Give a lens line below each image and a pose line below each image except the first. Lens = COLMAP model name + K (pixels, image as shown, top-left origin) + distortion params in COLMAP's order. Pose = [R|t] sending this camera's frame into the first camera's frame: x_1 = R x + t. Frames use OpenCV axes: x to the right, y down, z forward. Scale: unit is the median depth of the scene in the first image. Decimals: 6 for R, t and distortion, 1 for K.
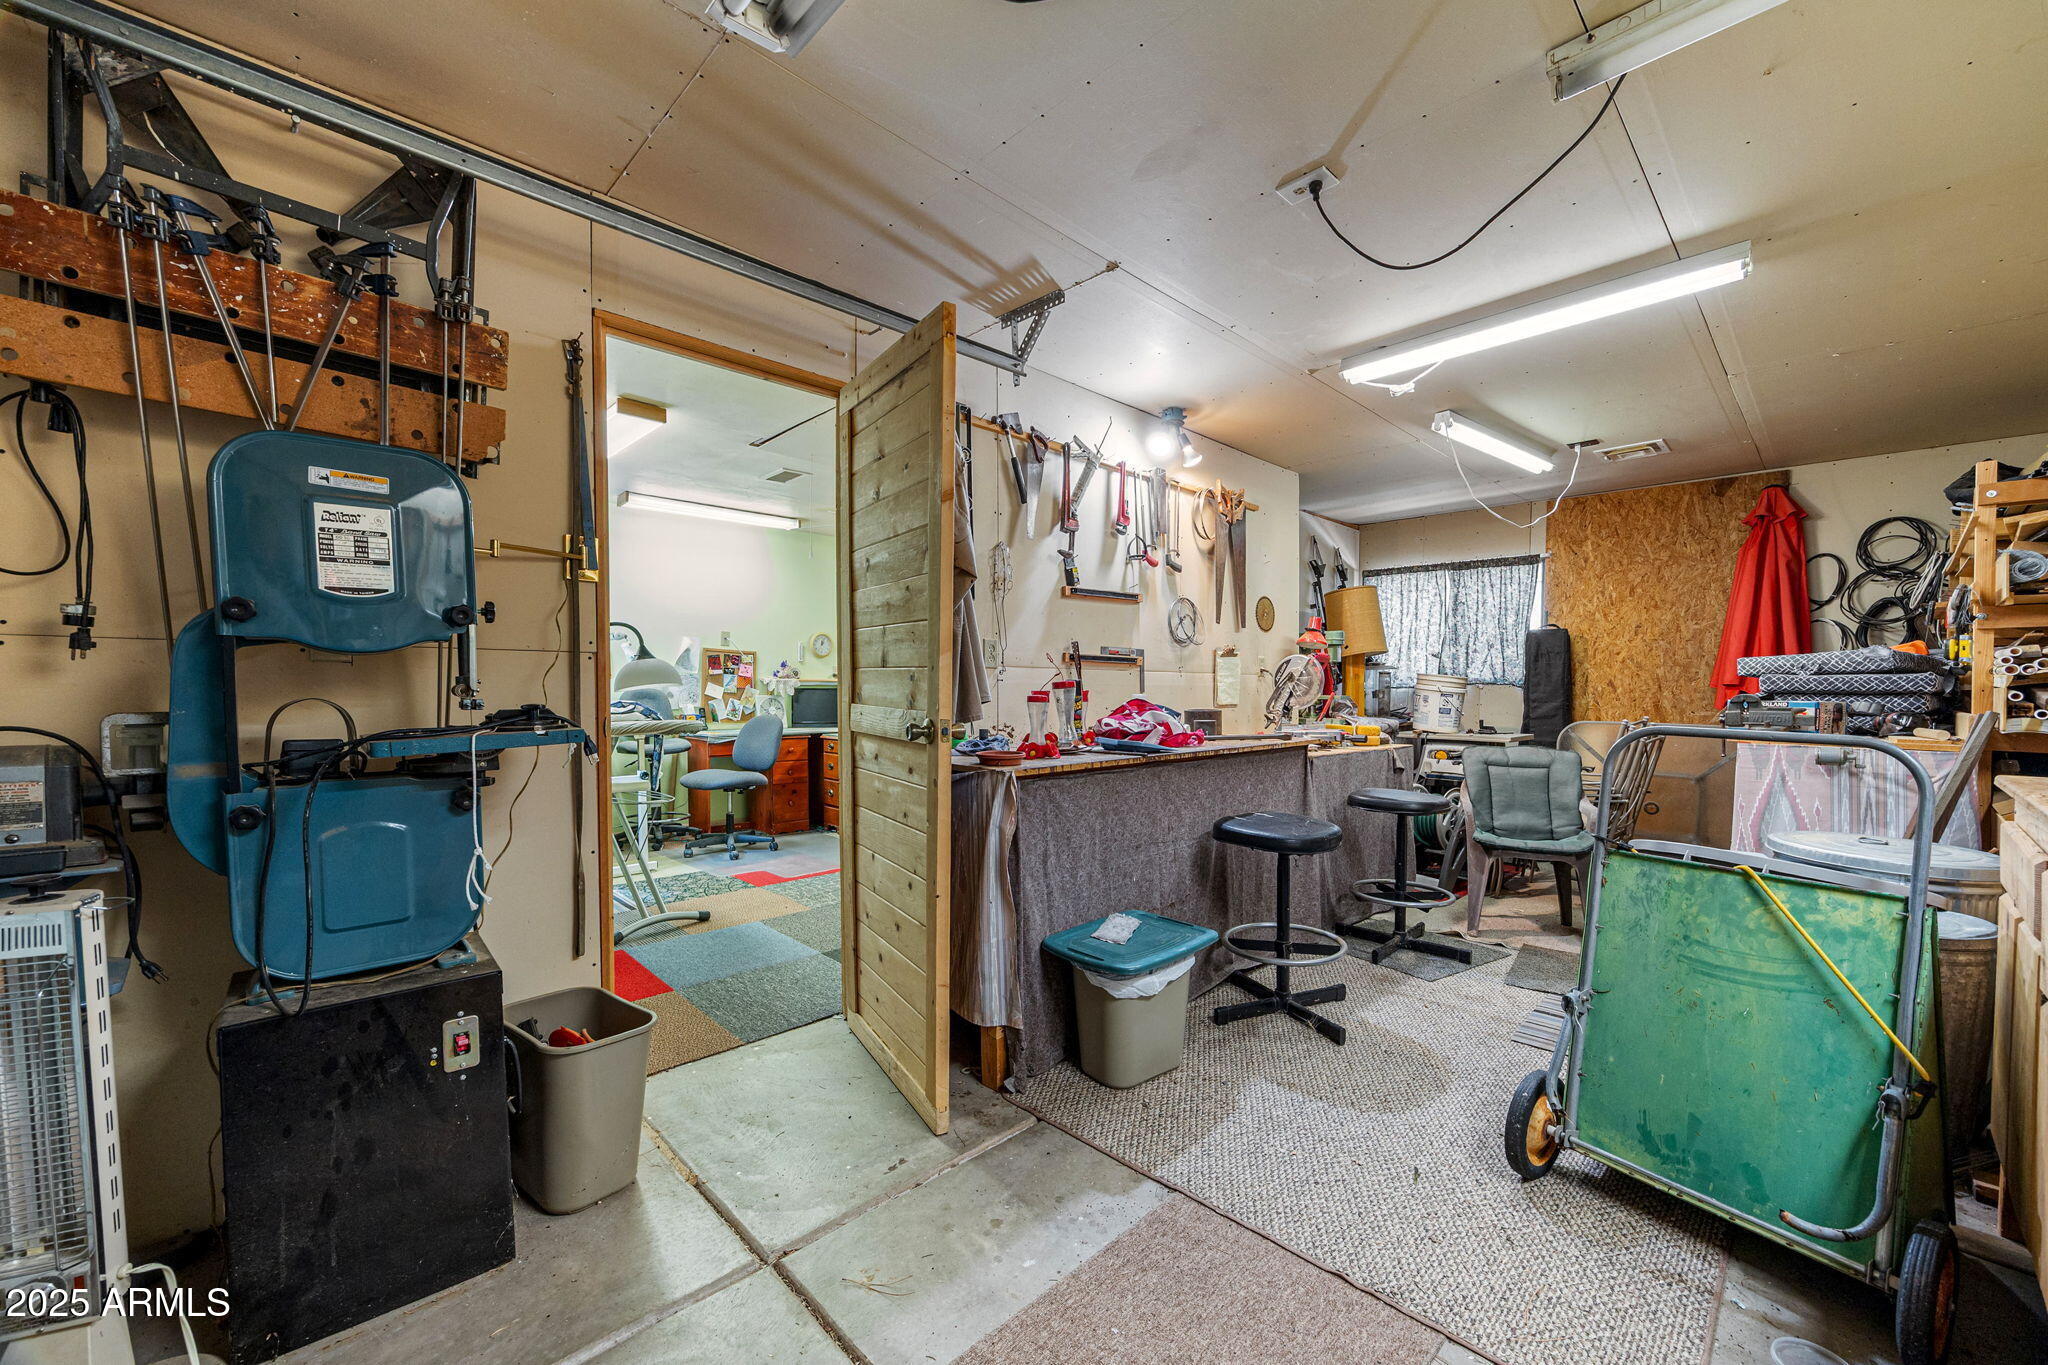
lens RADIAL K [[797.5, 0, 1031.9], [0, 797.5, 748.6], [0, 0, 1]] dist [-0.000437, -0.000565]
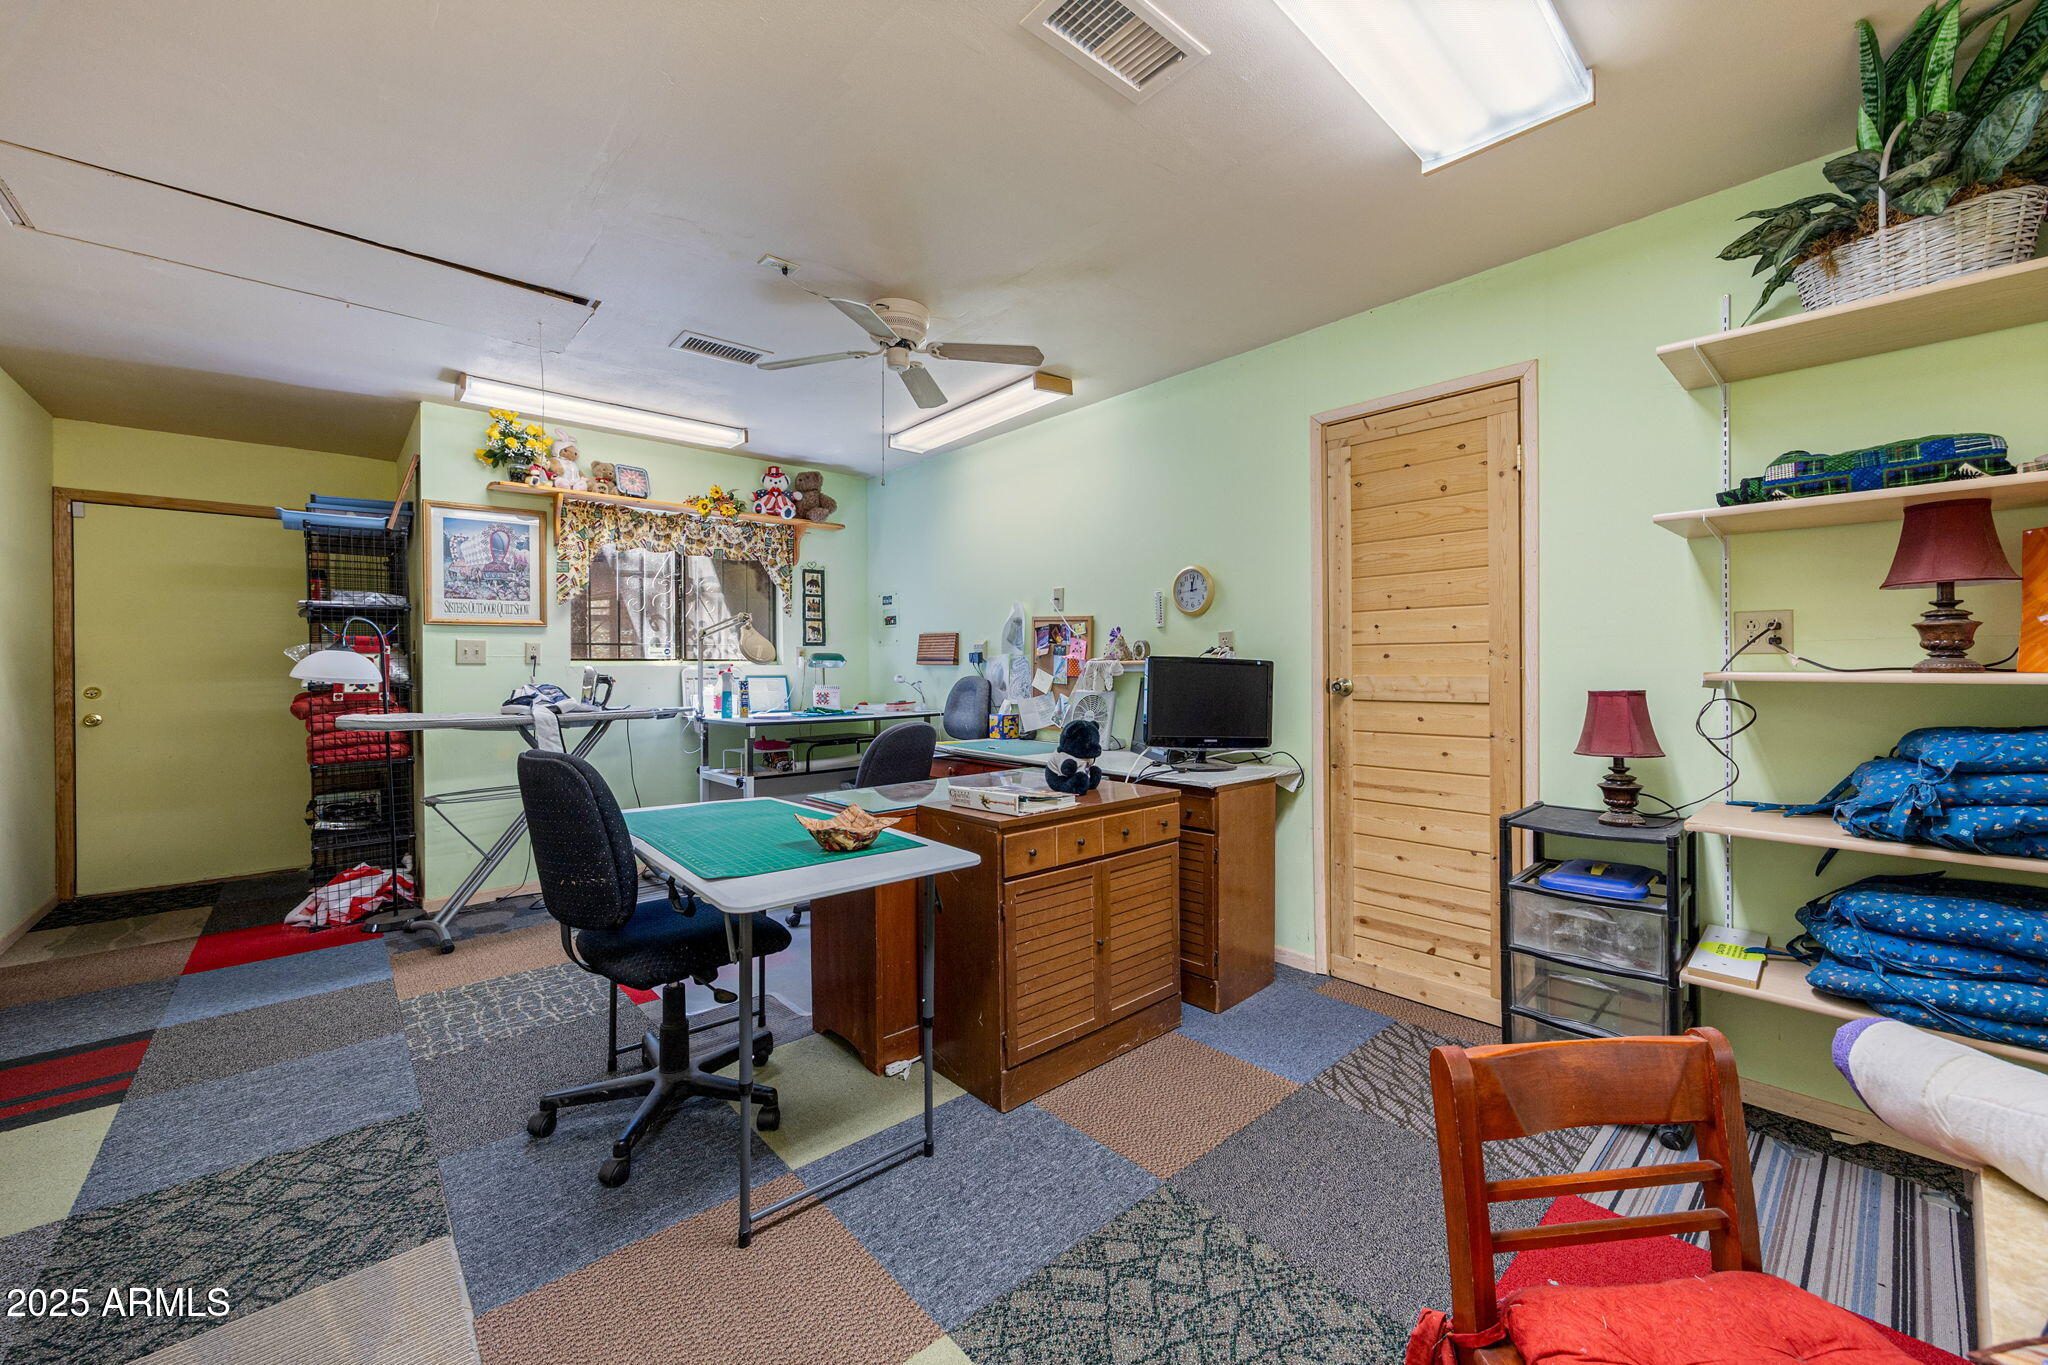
lens RADIAL K [[797.5, 0, 1027.8], [0, 797.5, 671.1], [0, 0, 1]] dist [-0.000437, -0.000565]
pose [[-0.035605, 0.002679, -0.999362, 0.260109], [-0.071751, 0.997409, 0.005230, -0.083358], [0.996787, 0.071892, -0.035321, 1.012917]]
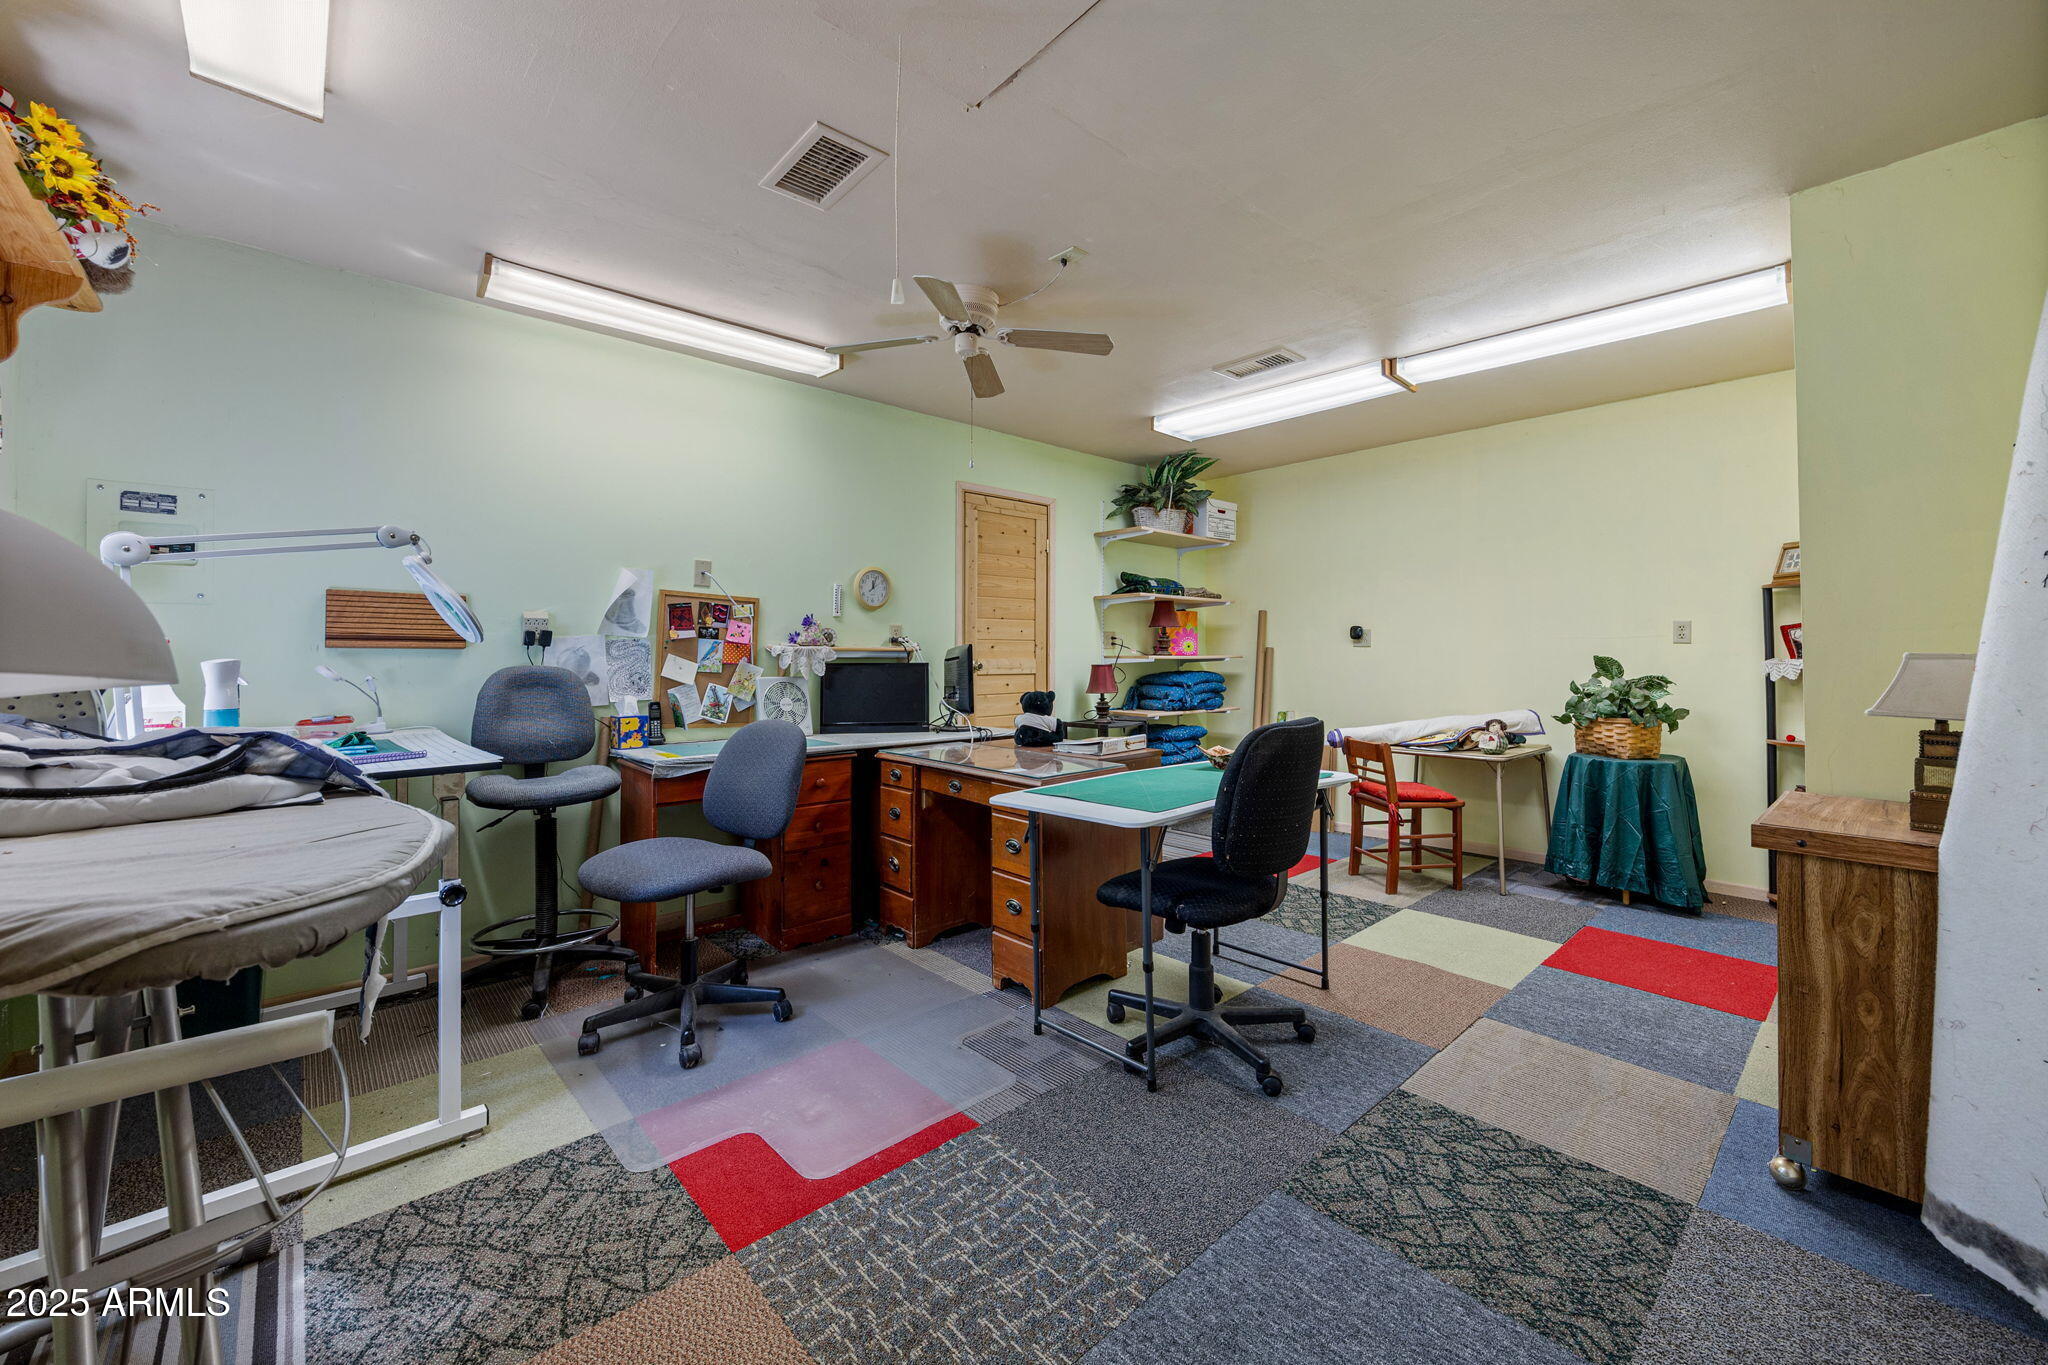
lens RADIAL K [[797.5, 0, 1030.2], [0, 797.5, 667.8], [0, 0, 1]] dist [-0.000437, -0.000565]
pose [[0.999758, -0.004037, -0.021641, -0.149674], [0.002736, 0.998205, -0.059827, -0.040869], [0.021844, 0.059753, 0.997974, 0.467019]]
